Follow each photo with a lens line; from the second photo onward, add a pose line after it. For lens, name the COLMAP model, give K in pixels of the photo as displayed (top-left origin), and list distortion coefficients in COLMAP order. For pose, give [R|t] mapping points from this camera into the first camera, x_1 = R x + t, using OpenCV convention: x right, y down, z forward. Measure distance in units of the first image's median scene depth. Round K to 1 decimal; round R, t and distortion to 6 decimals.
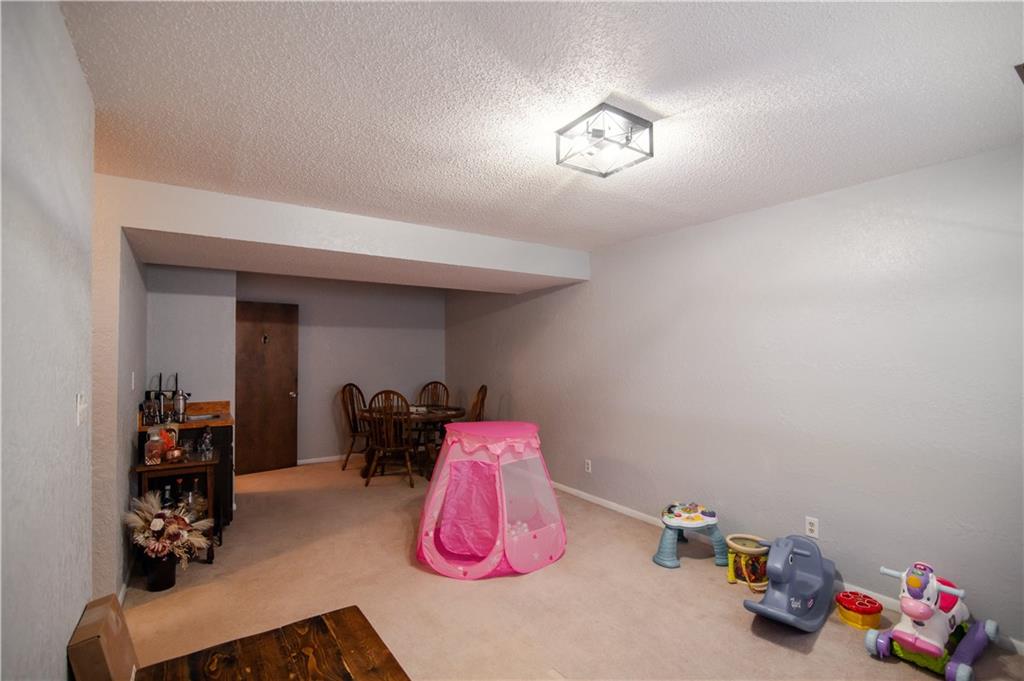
lens RADIAL K [[458.9, 0, 510.5], [0, 458.9, 345.0], [0, 0, 1]] dist [-0.020396, 0.000619]
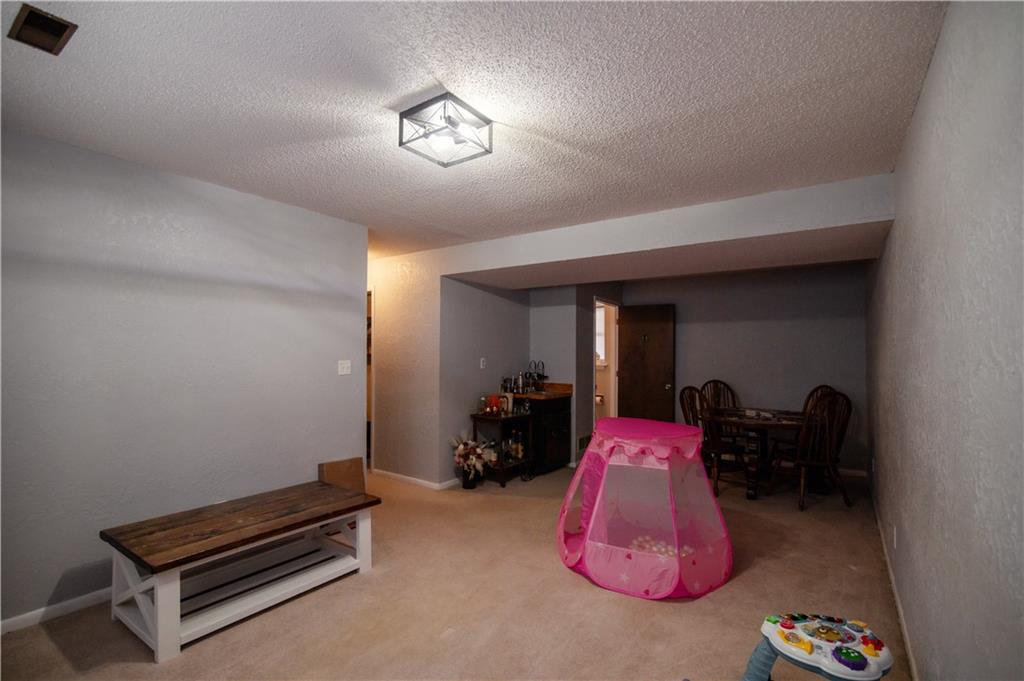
lens RADIAL K [[458.9, 0, 510.5], [0, 458.9, 345.0], [0, 0, 1]] dist [-0.020396, 0.000619]
pose [[0.372420, -0.011003, -0.927999, 0.755174], [0.006507, 0.999936, -0.009244, 0.028980], [0.928041, -0.002596, 0.372468, 0.468939]]
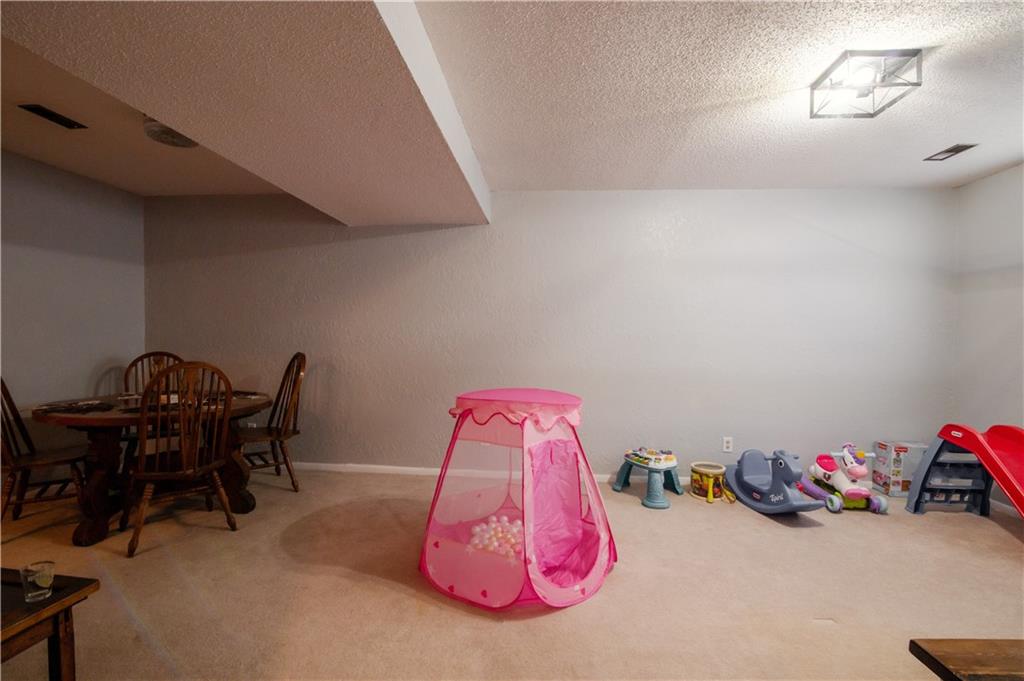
lens RADIAL K [[458.9, 0, 510.5], [0, 458.9, 345.0], [0, 0, 1]] dist [-0.020396, 0.000619]
pose [[0.631952, -0.005888, 0.774985, -0.675169], [-0.029895, 0.999042, 0.031968, 0.081328], [-0.774431, -0.043371, 0.631170, 0.596420]]
